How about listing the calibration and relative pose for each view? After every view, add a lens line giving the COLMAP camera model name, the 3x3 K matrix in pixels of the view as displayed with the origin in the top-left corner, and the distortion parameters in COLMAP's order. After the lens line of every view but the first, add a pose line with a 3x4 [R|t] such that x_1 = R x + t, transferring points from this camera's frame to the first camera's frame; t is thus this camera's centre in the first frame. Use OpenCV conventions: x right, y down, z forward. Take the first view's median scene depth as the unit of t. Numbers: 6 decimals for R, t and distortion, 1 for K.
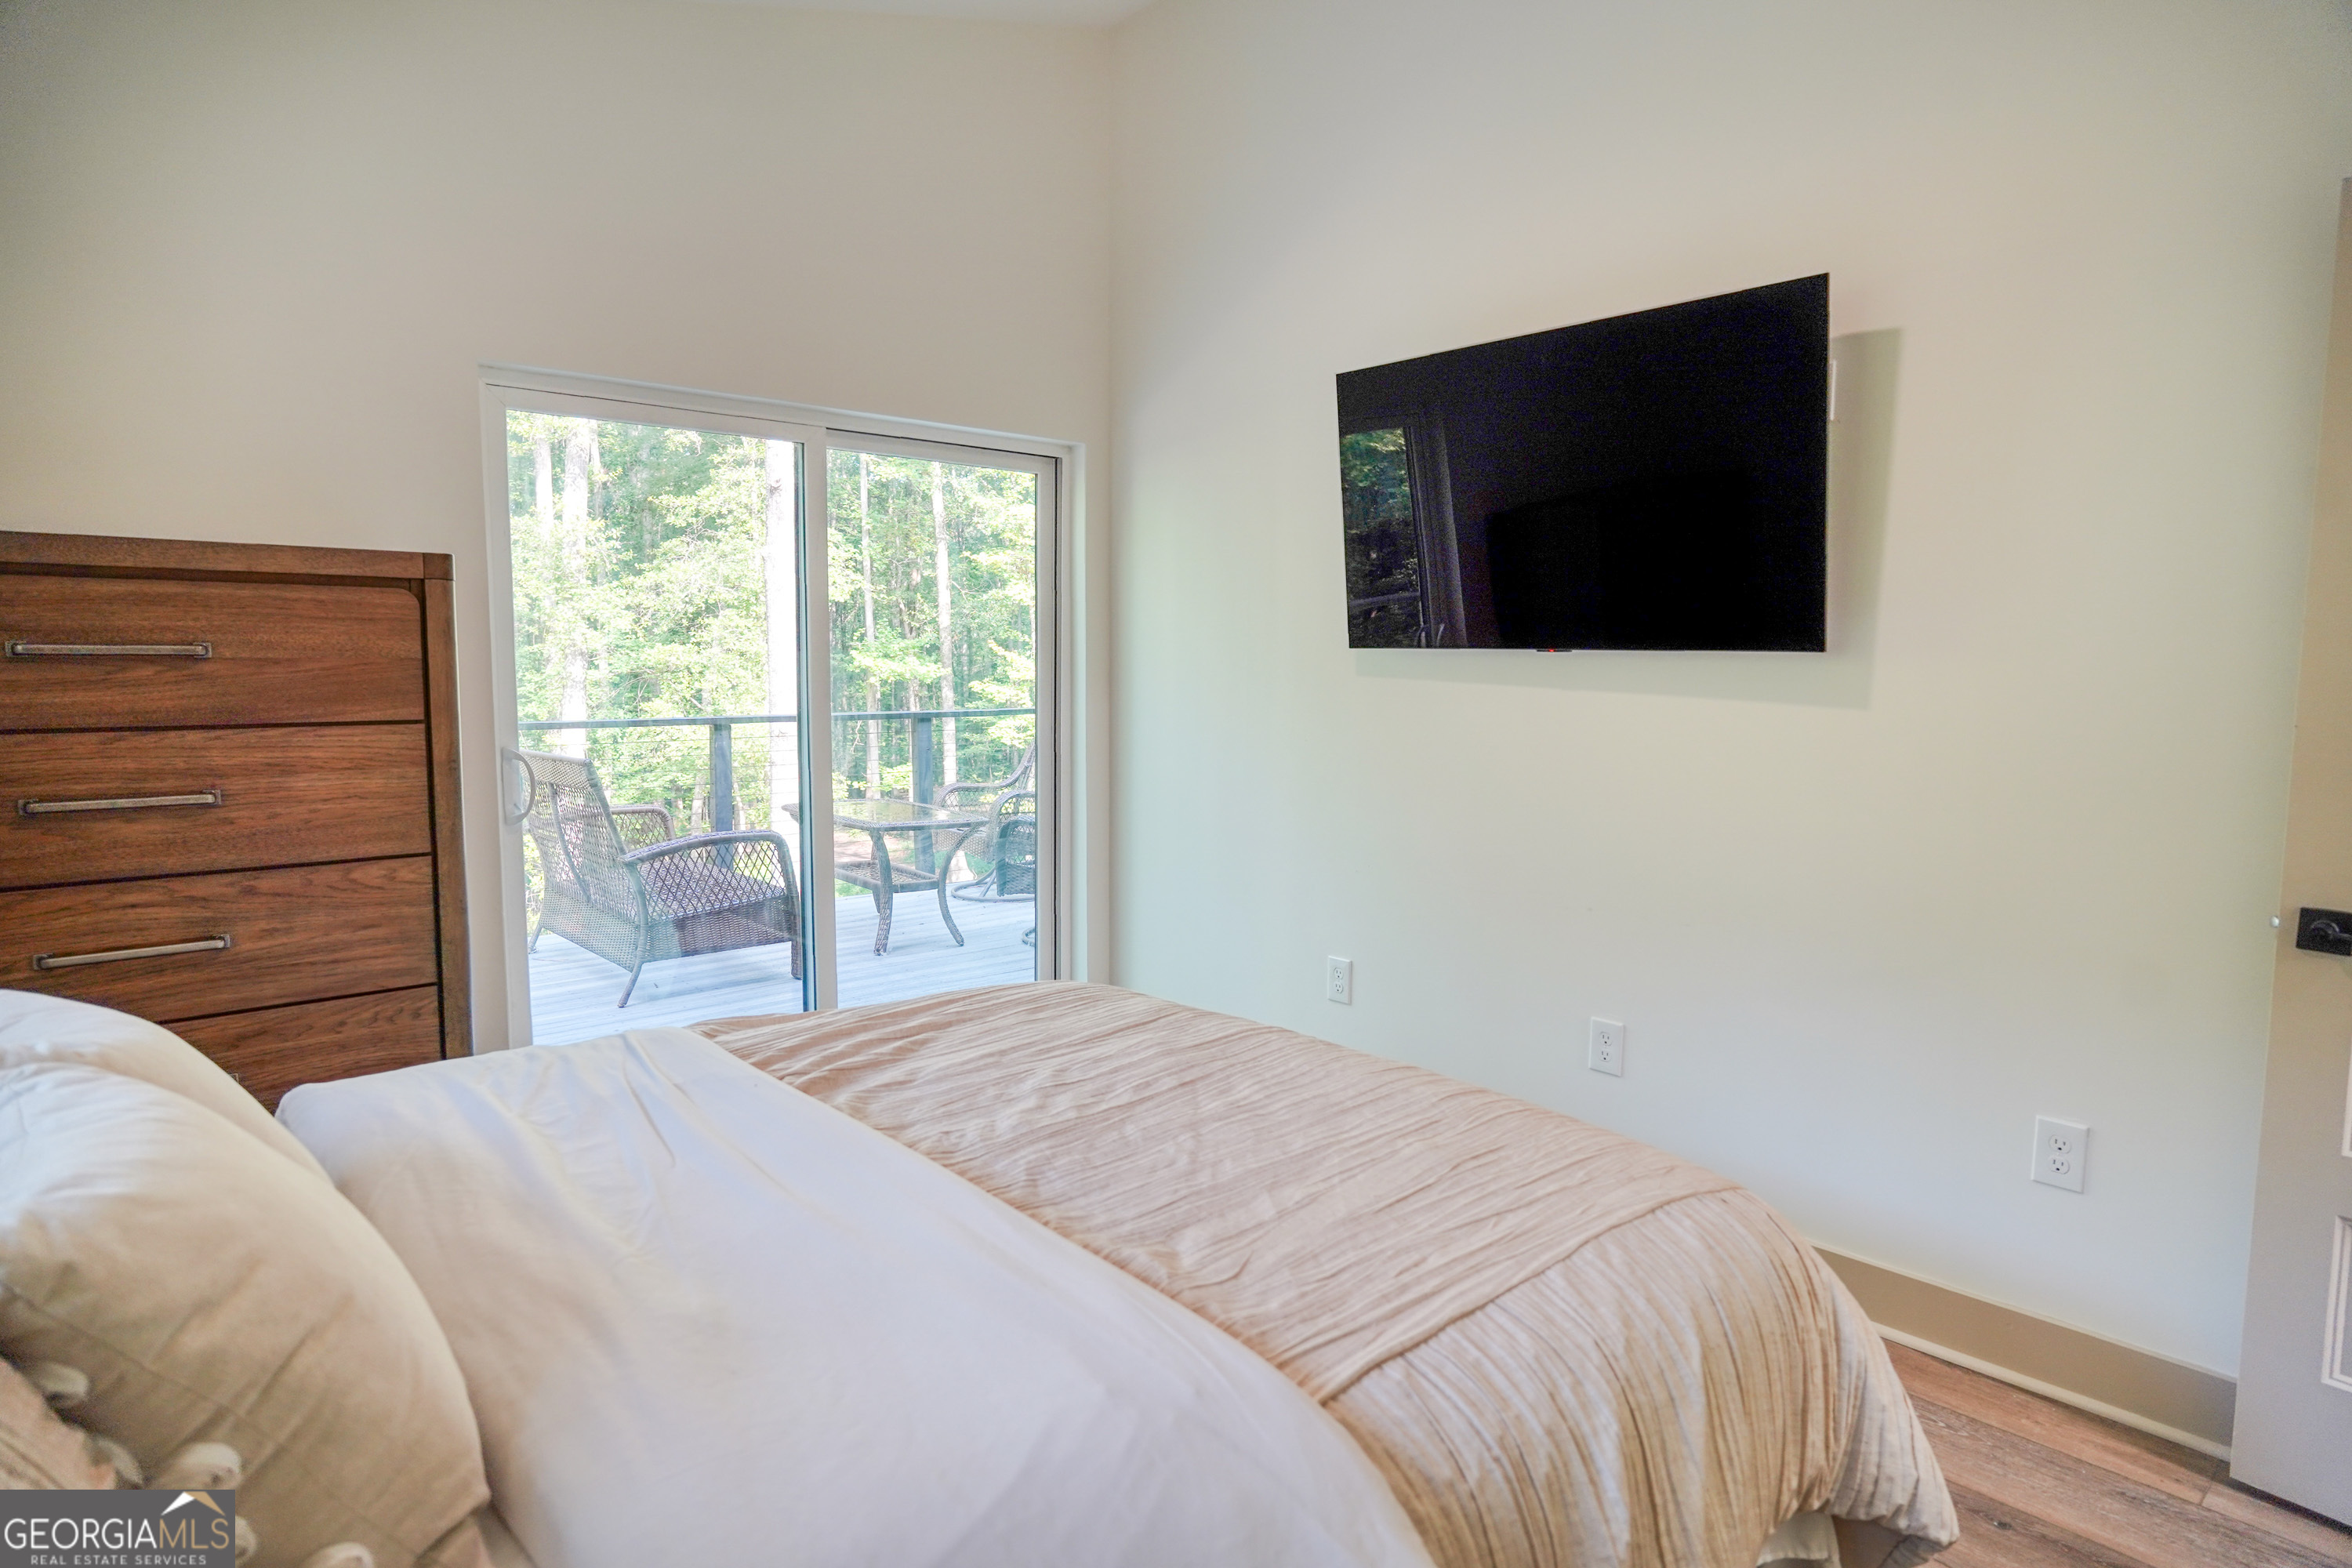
lens RADIAL K [[1291.1, 0, 1171.6], [0, 1291.1, 771.8], [0, 0, 1]] dist [-0.040592, 0.016369]
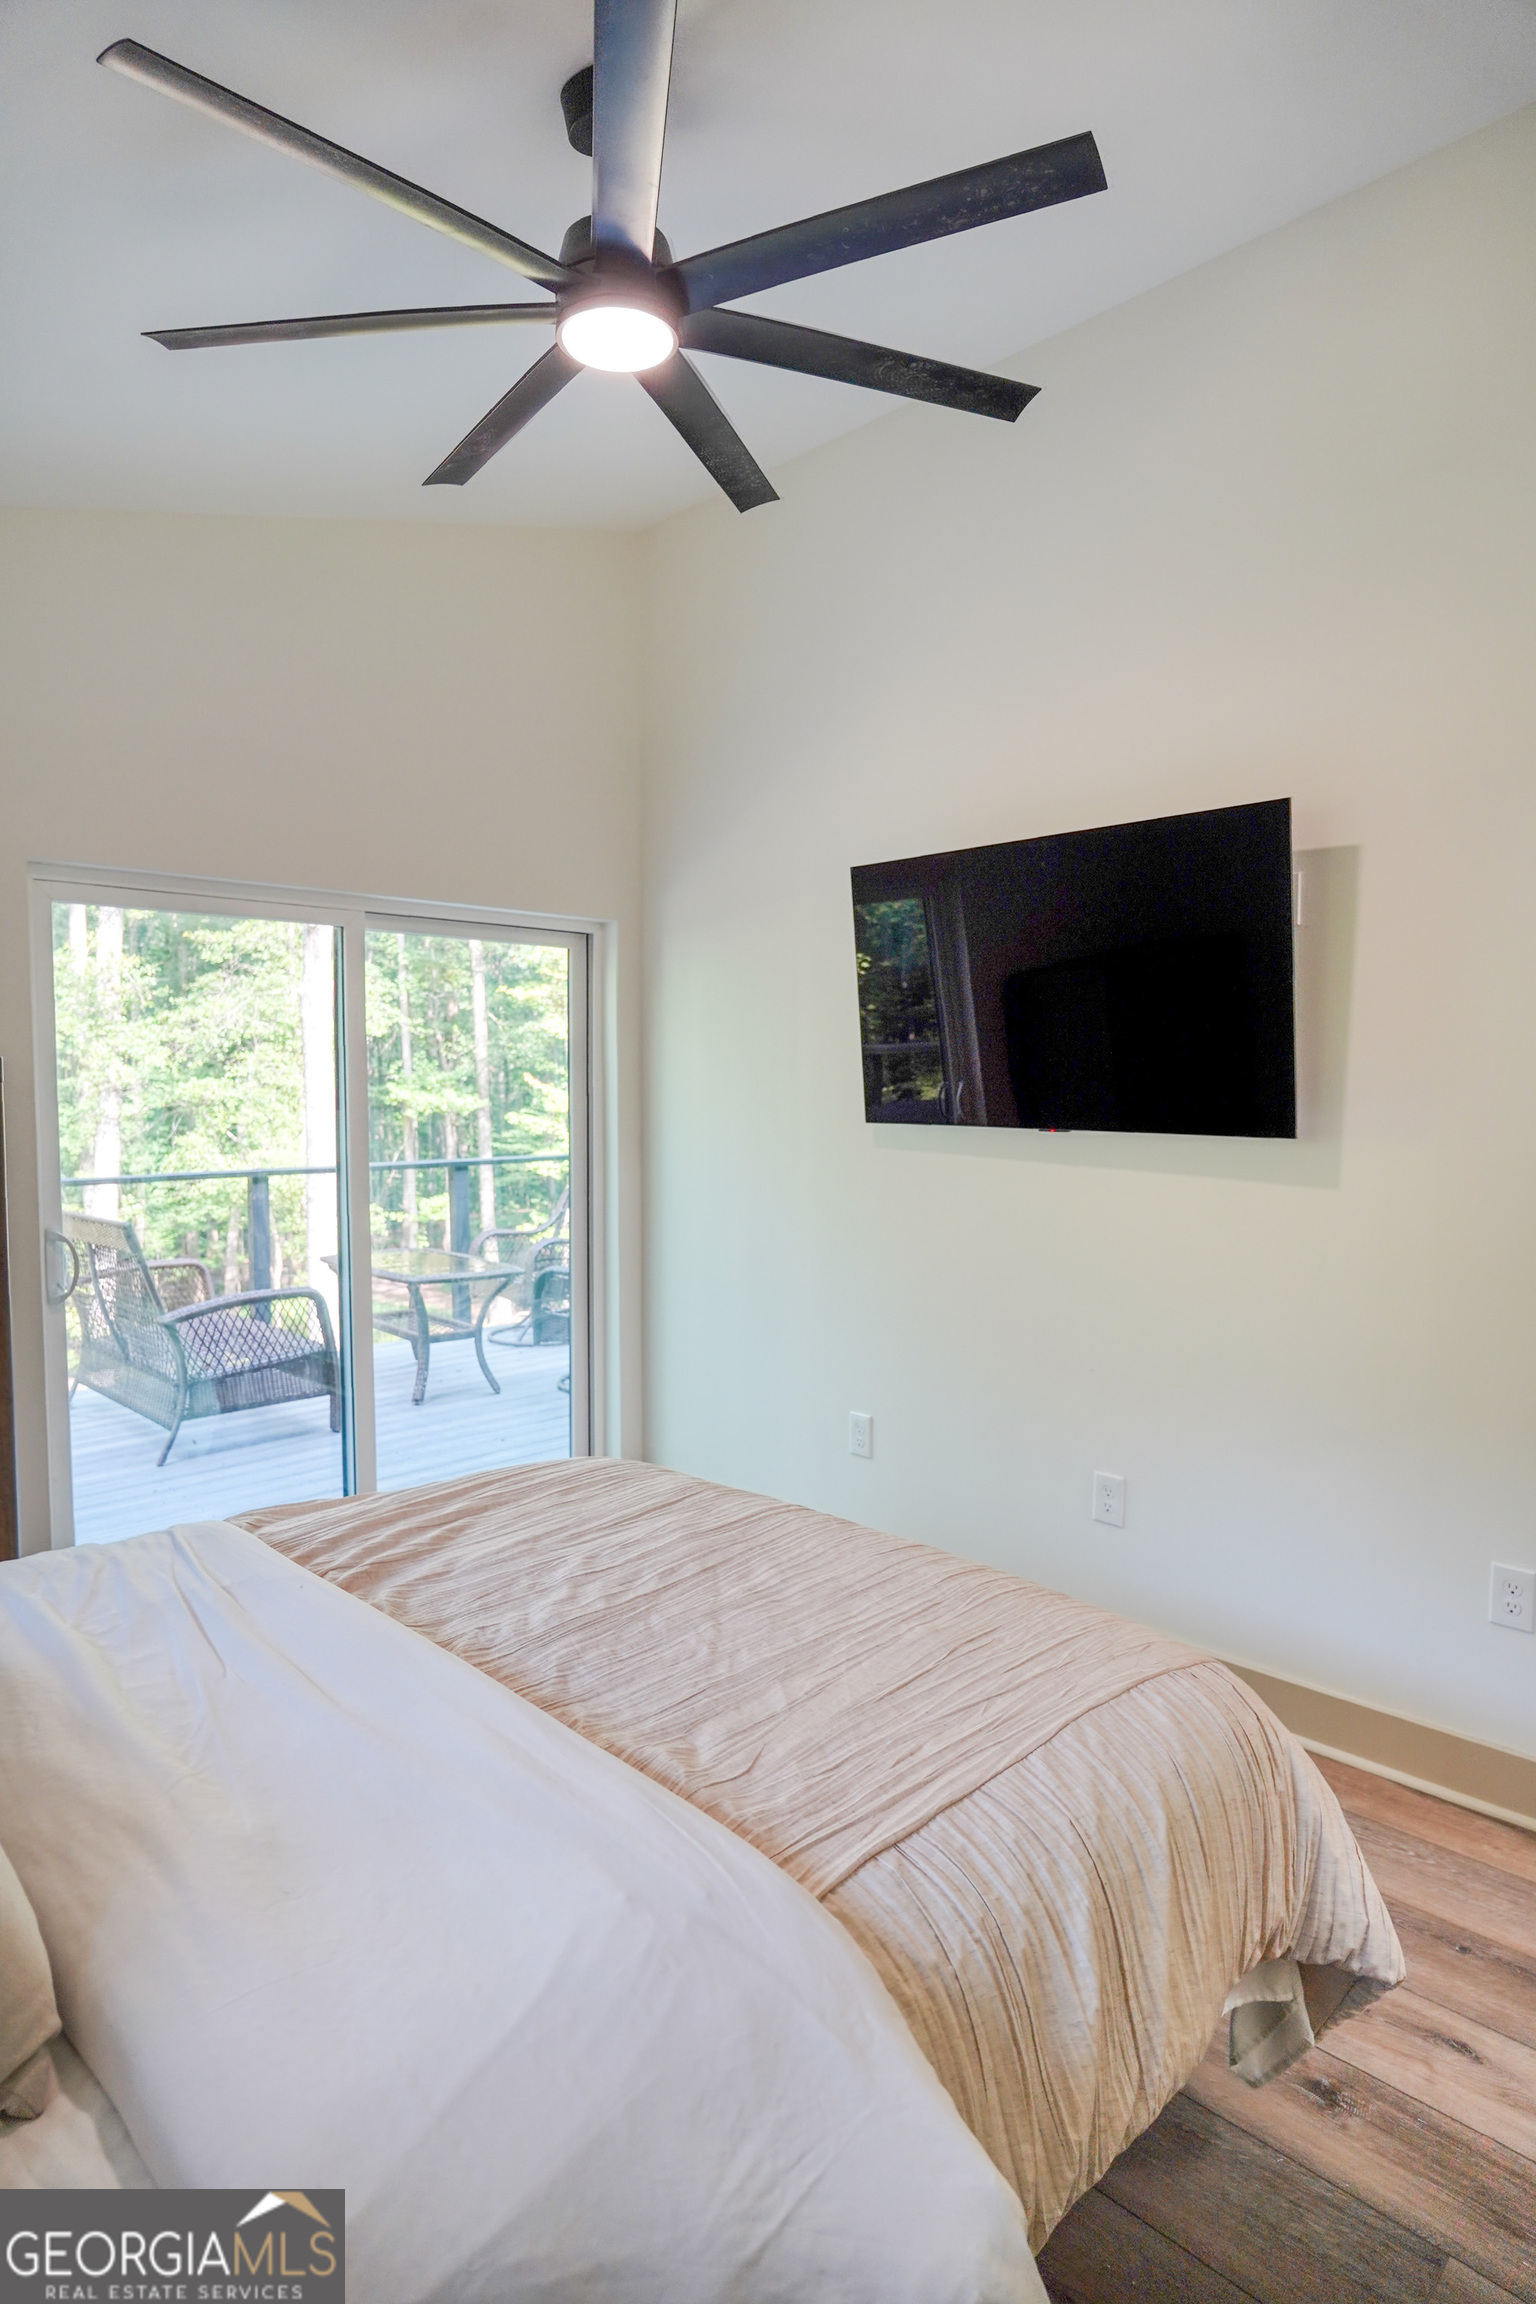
lens RADIAL K [[1264.8, 0, 780.0], [0, 1264.8, 1159.8], [0, 0, 1]] dist [-0.040592, 0.016369]
pose [[0.998302, -0.007474, 0.057764, 0.011562], [0.009083, 0.999577, -0.027643, -0.060646], [-0.057533, 0.028121, 0.997947, -0.053359]]
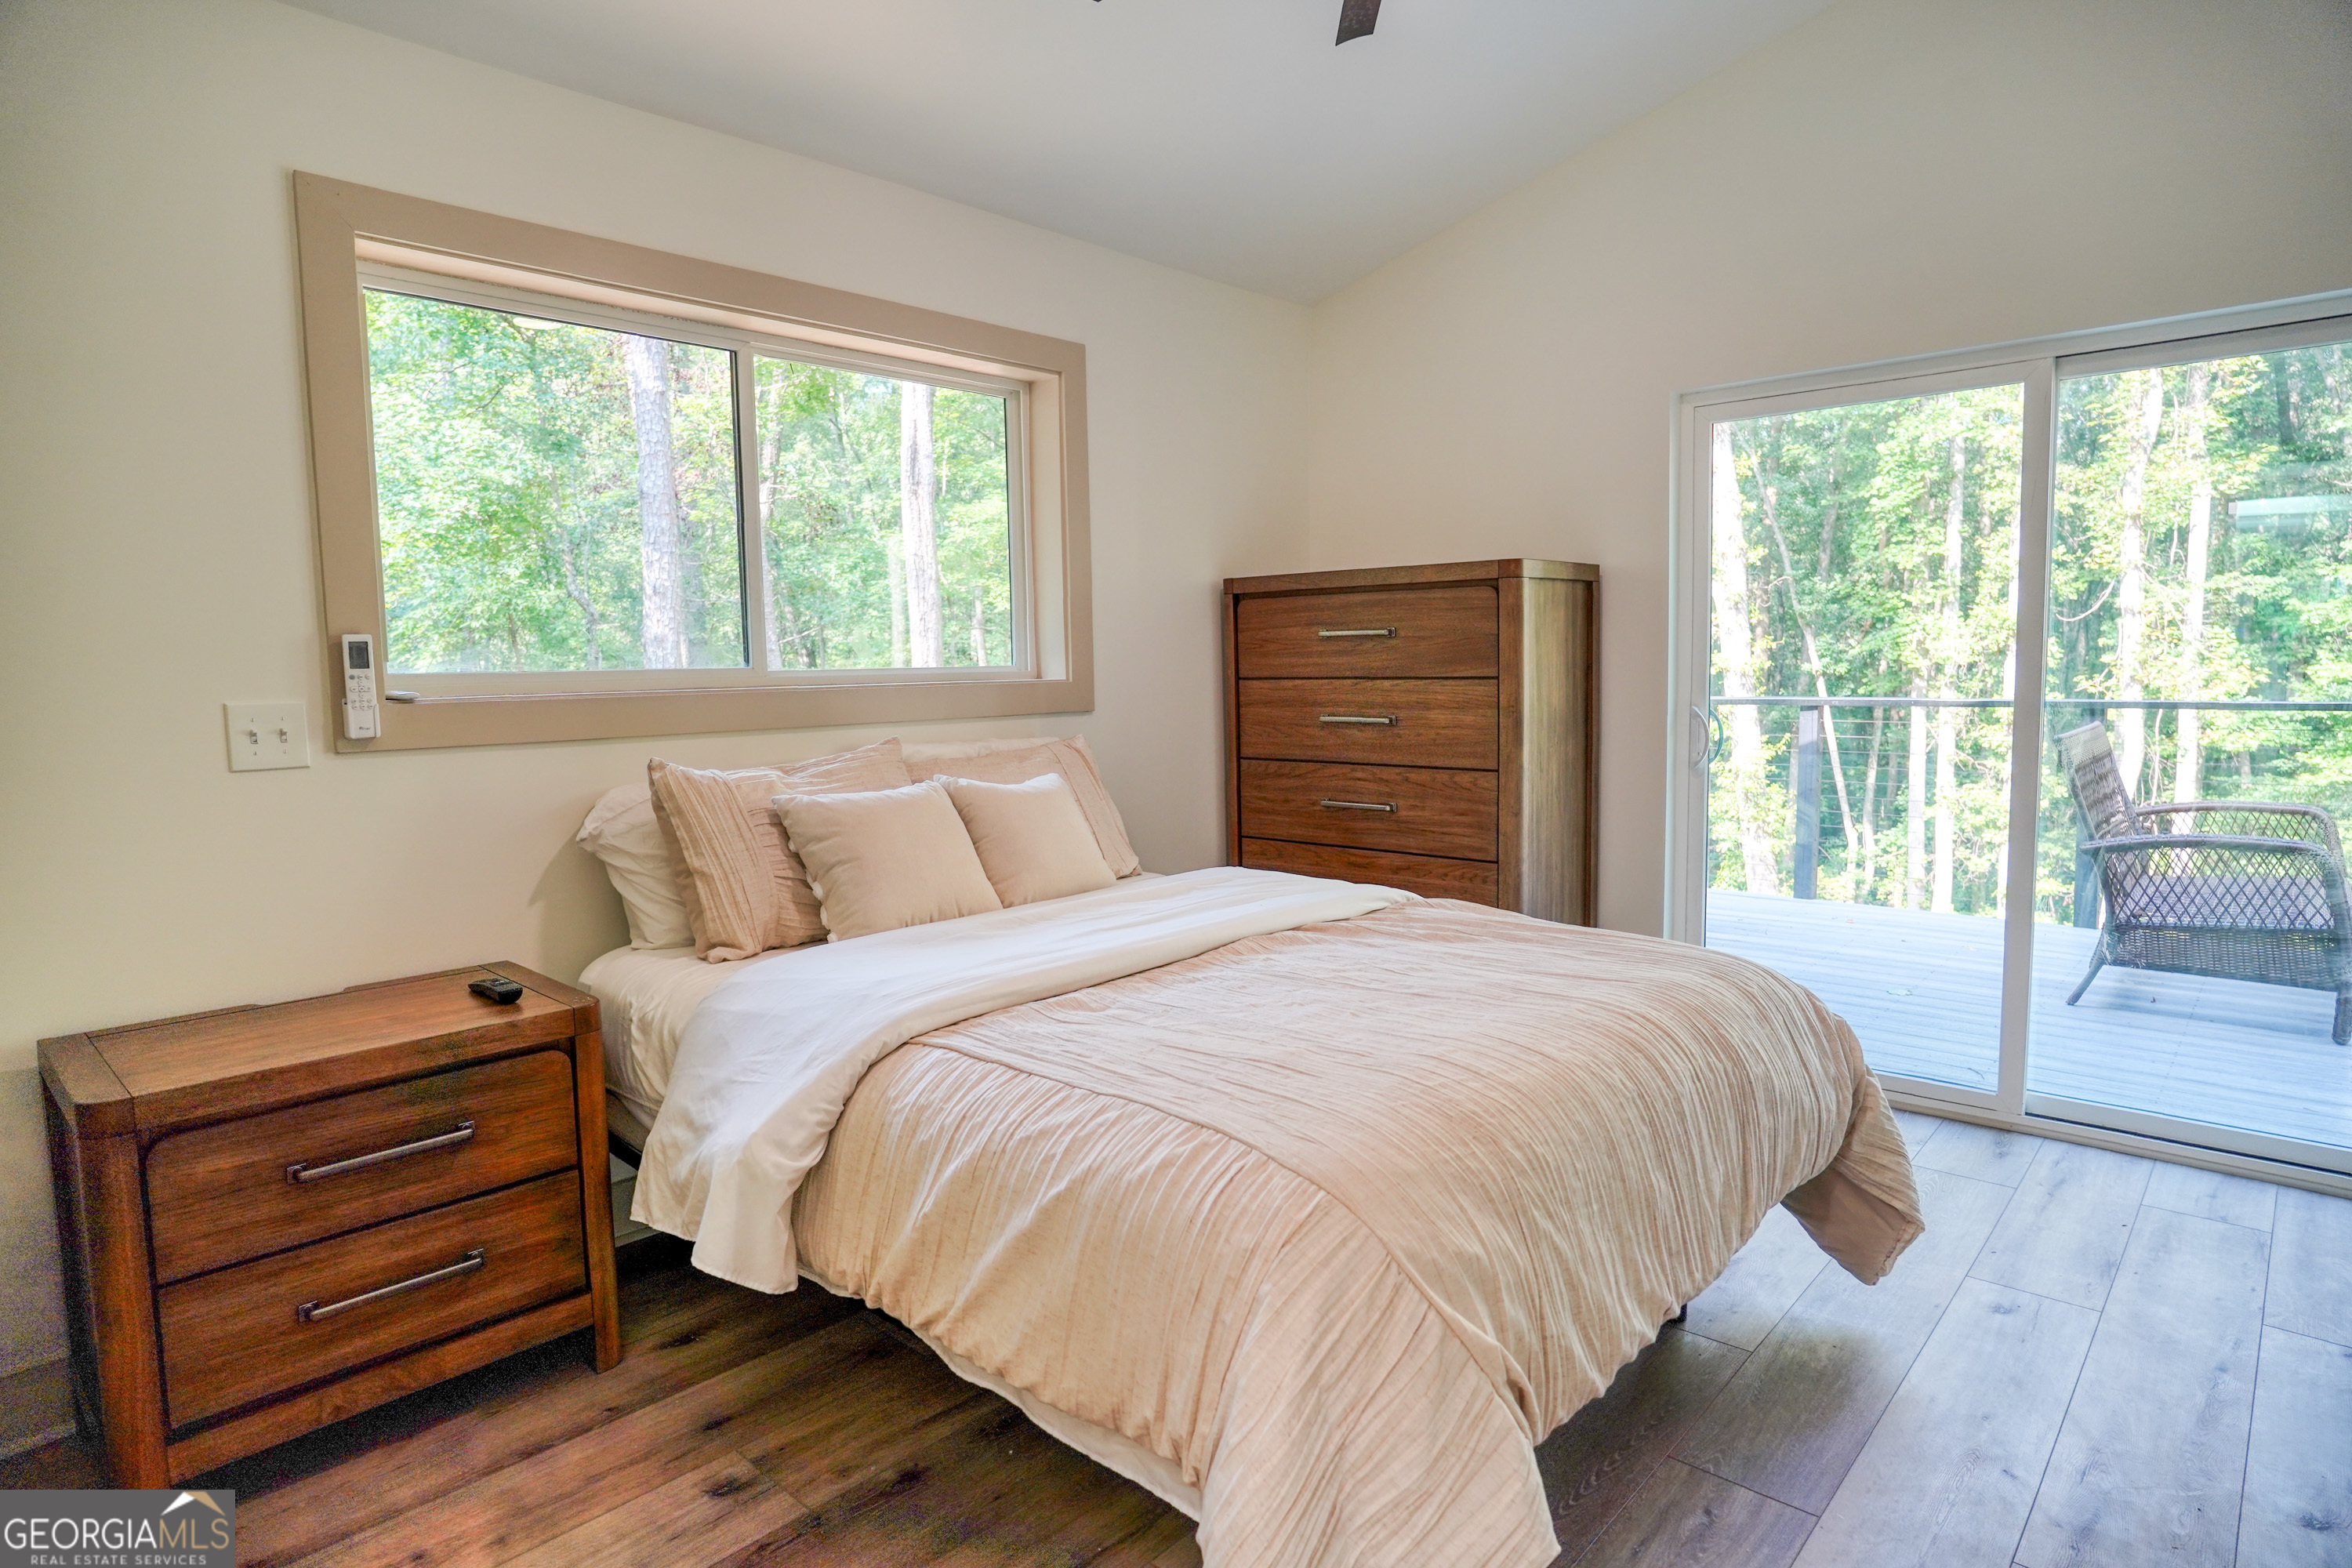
lens RADIAL K [[1291.1, 0, 1176.2], [0, 1291.1, 775.9], [0, 0, 1]] dist [-0.040592, 0.016369]
pose [[0.101950, 0.082075, -0.991398, 0.957032], [-0.068181, 0.994824, 0.075347, -0.016653], [0.992450, 0.059913, 0.107018, 0.576047]]
